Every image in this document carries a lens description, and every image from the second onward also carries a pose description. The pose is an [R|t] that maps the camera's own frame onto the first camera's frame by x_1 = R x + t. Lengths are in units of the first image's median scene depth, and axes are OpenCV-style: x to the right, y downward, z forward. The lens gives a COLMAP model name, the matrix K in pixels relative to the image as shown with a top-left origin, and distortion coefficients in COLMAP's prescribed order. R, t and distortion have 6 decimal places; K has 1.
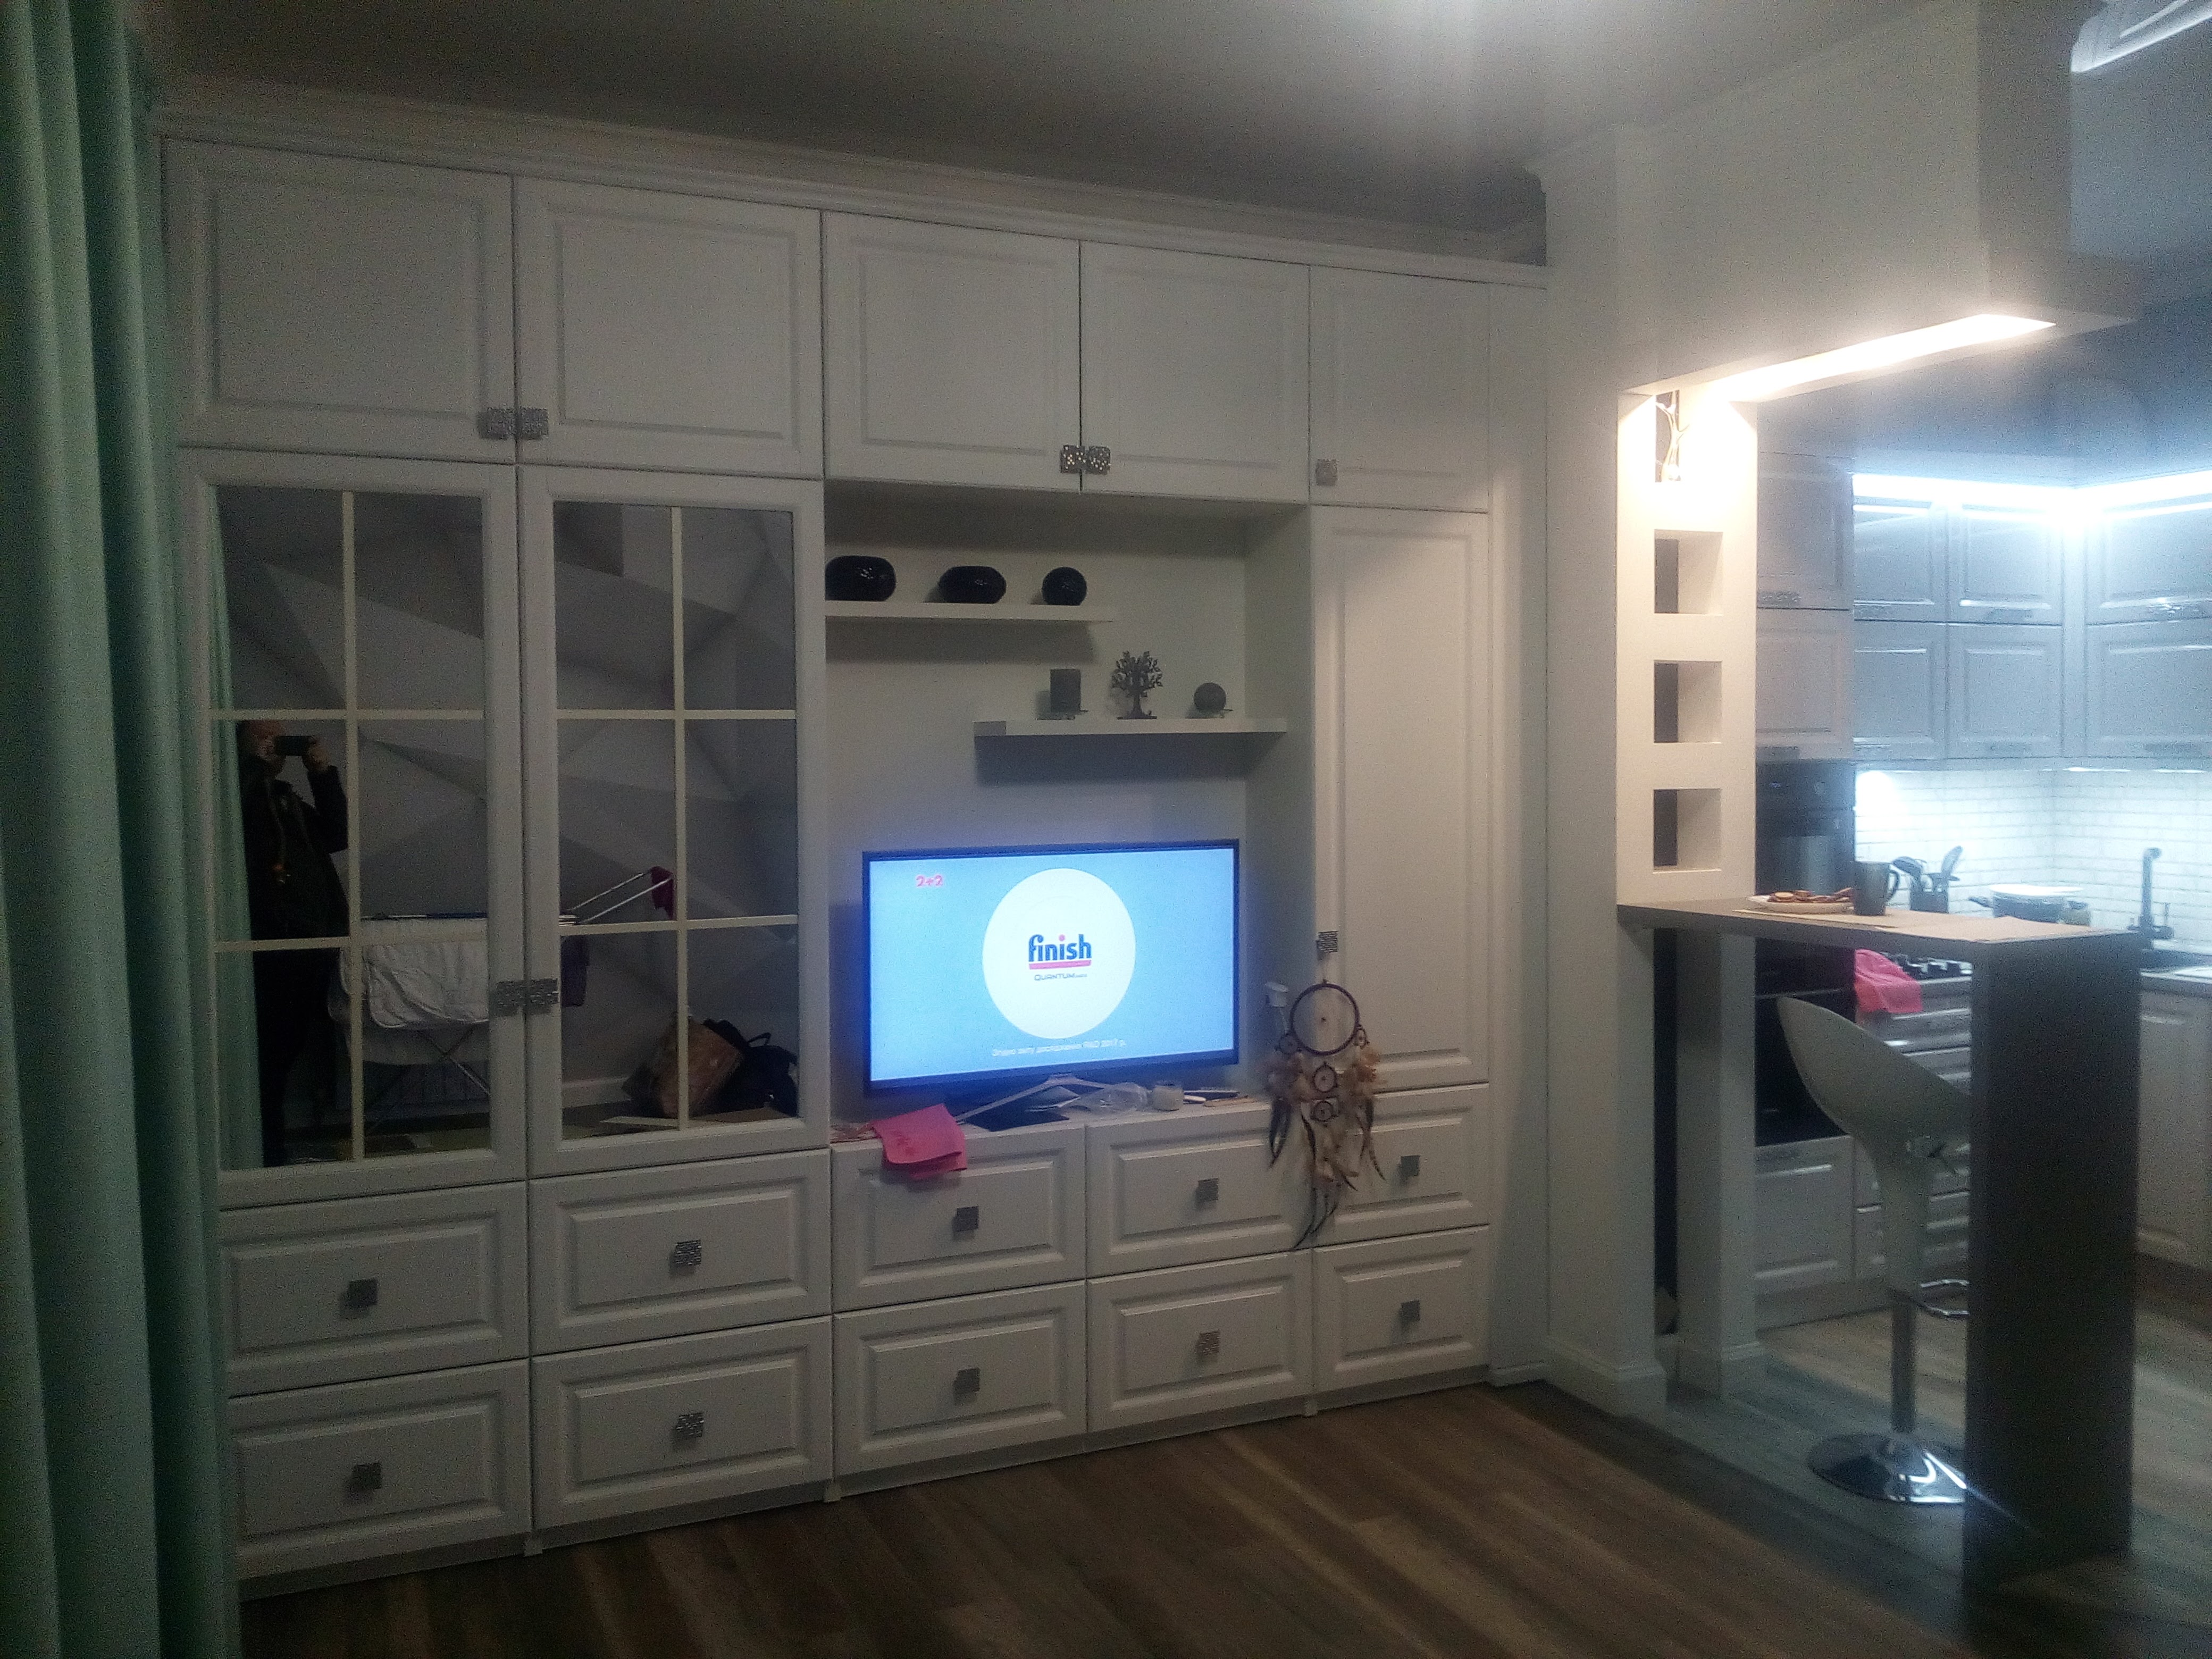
lens RADIAL K [[1850.7, 0, 1012.1], [0, 1850.7, 785.2], [0, 0, 1]] dist [-0.013971, -0.047995]
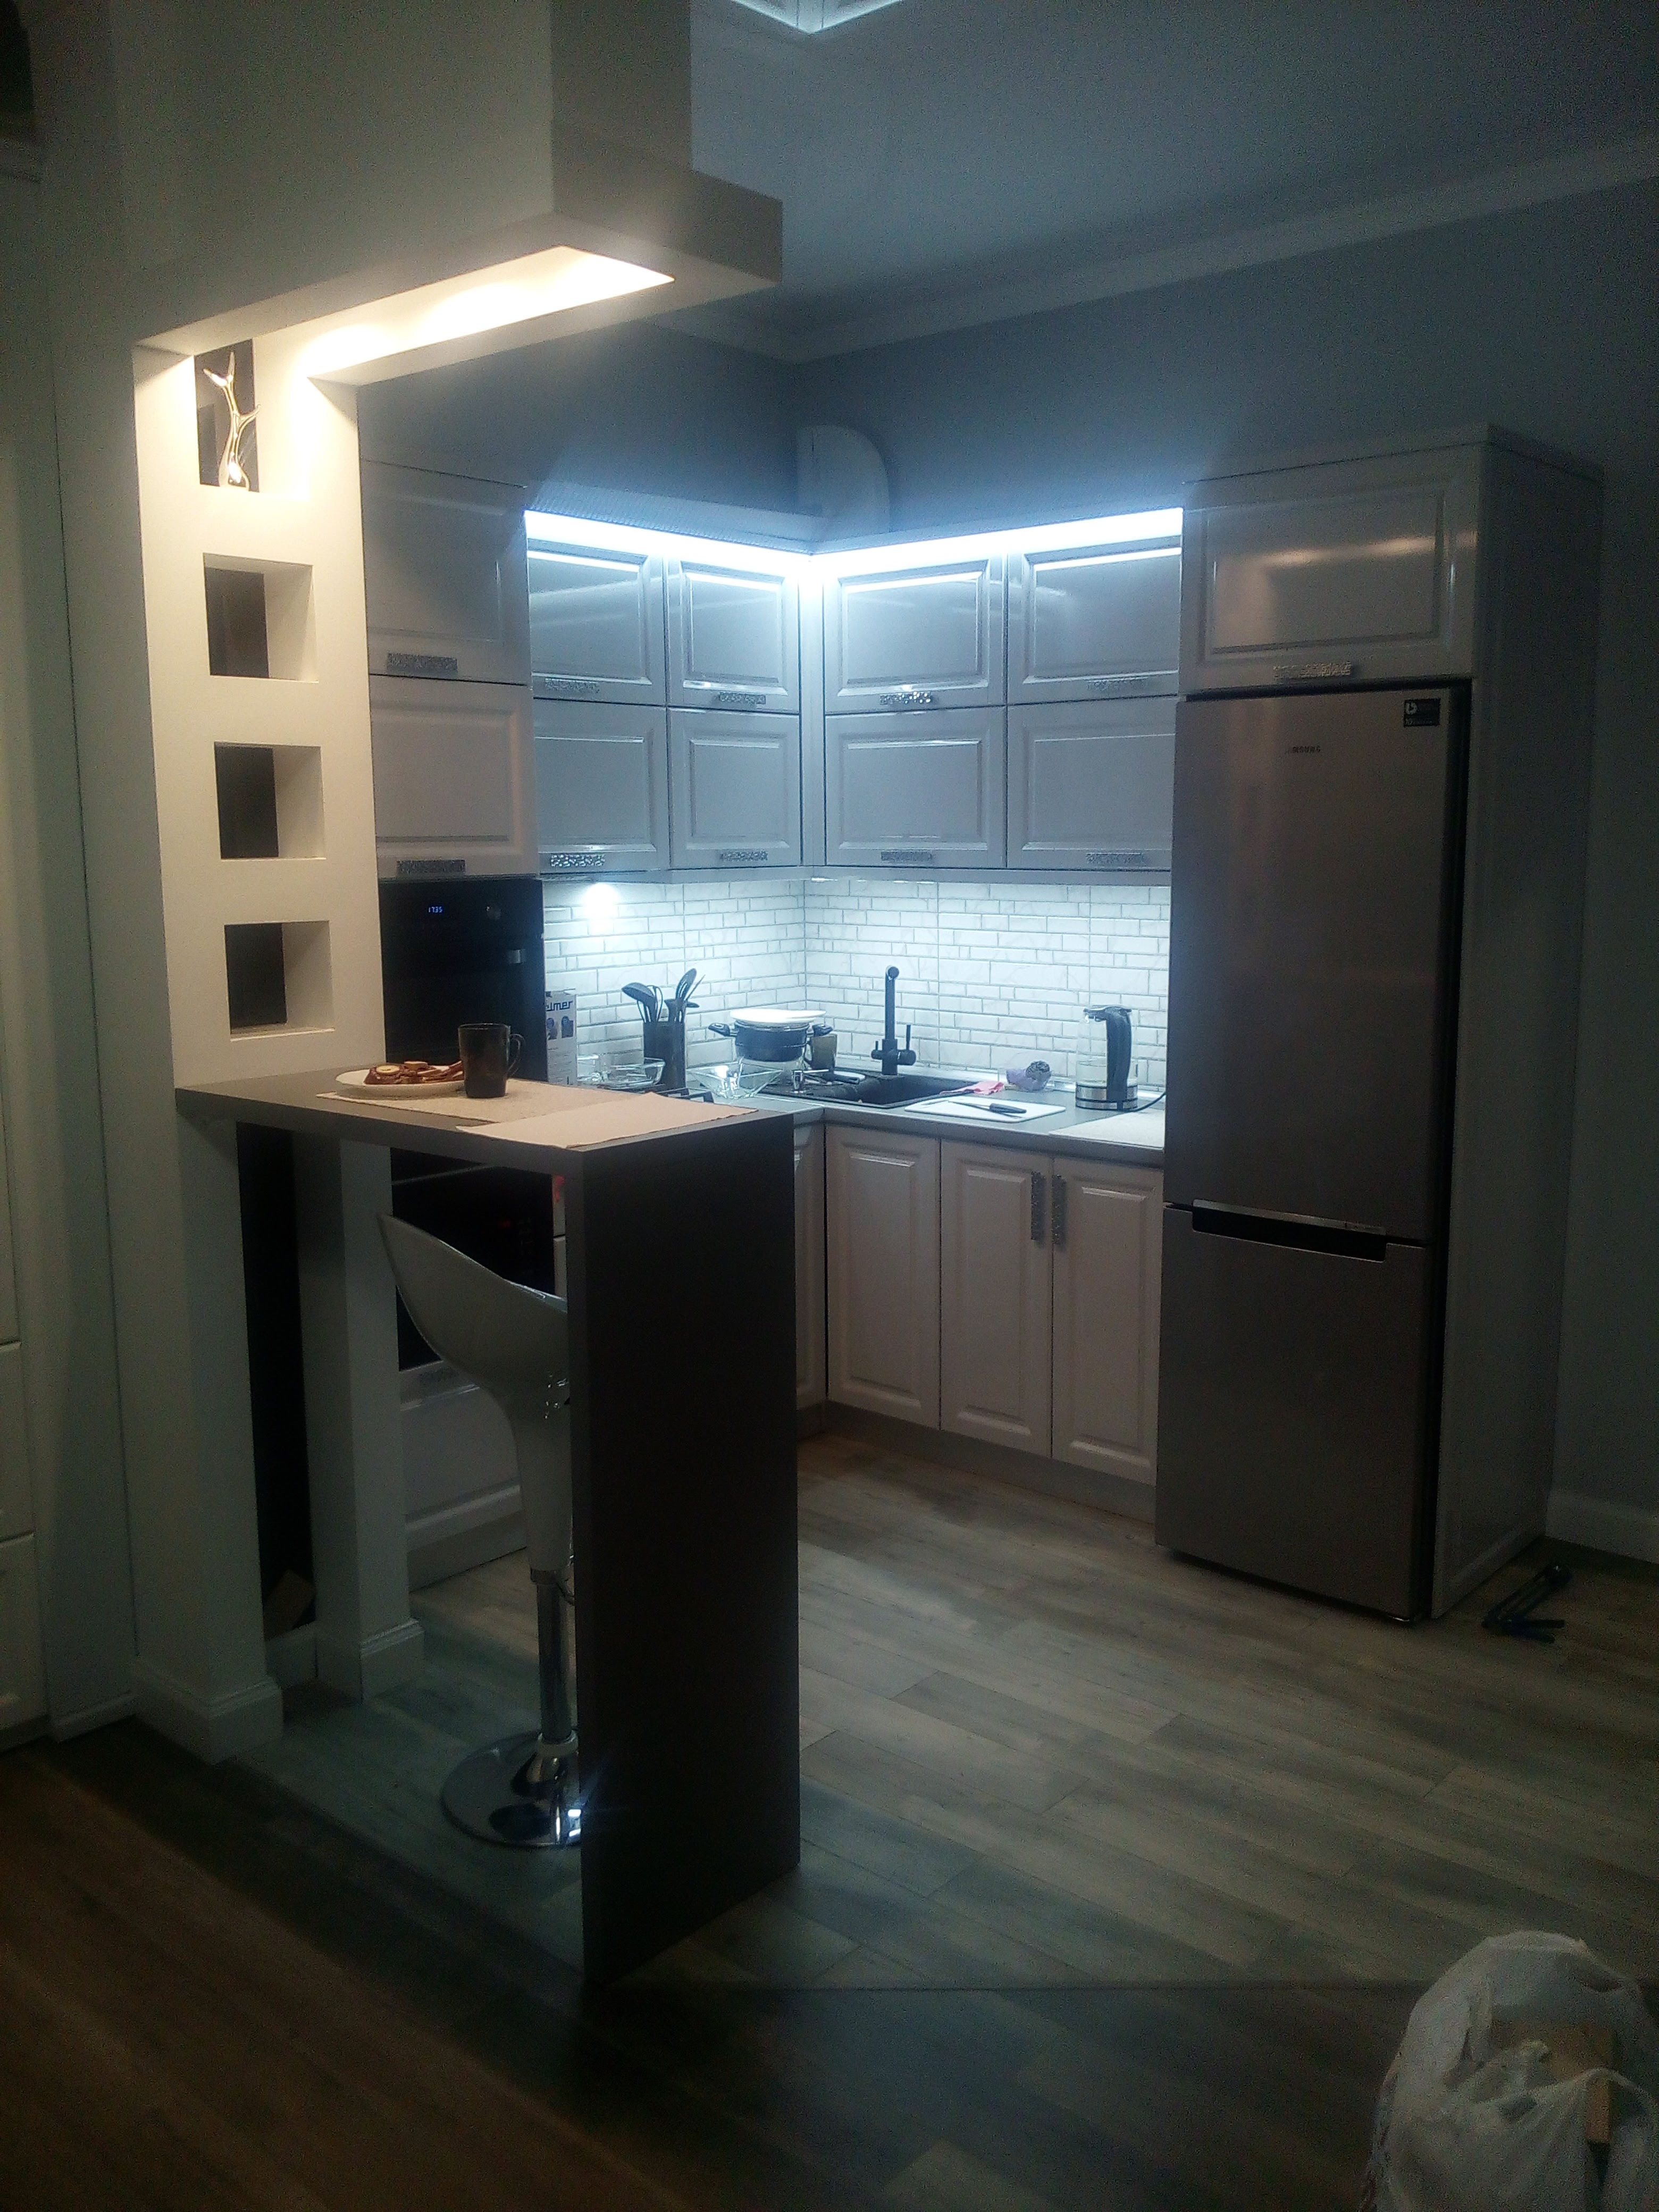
lens RADIAL K [[1850.7, 0, 830.6], [0, 1850.7, 1107.7], [0, 0, 1]] dist [-0.013971, -0.047995]
pose [[0.891630, -0.061980, 0.448503, 0.199307], [0.003778, 0.991570, 0.129517, -0.017107], [-0.452750, -0.113787, 0.884347, 0.212405]]
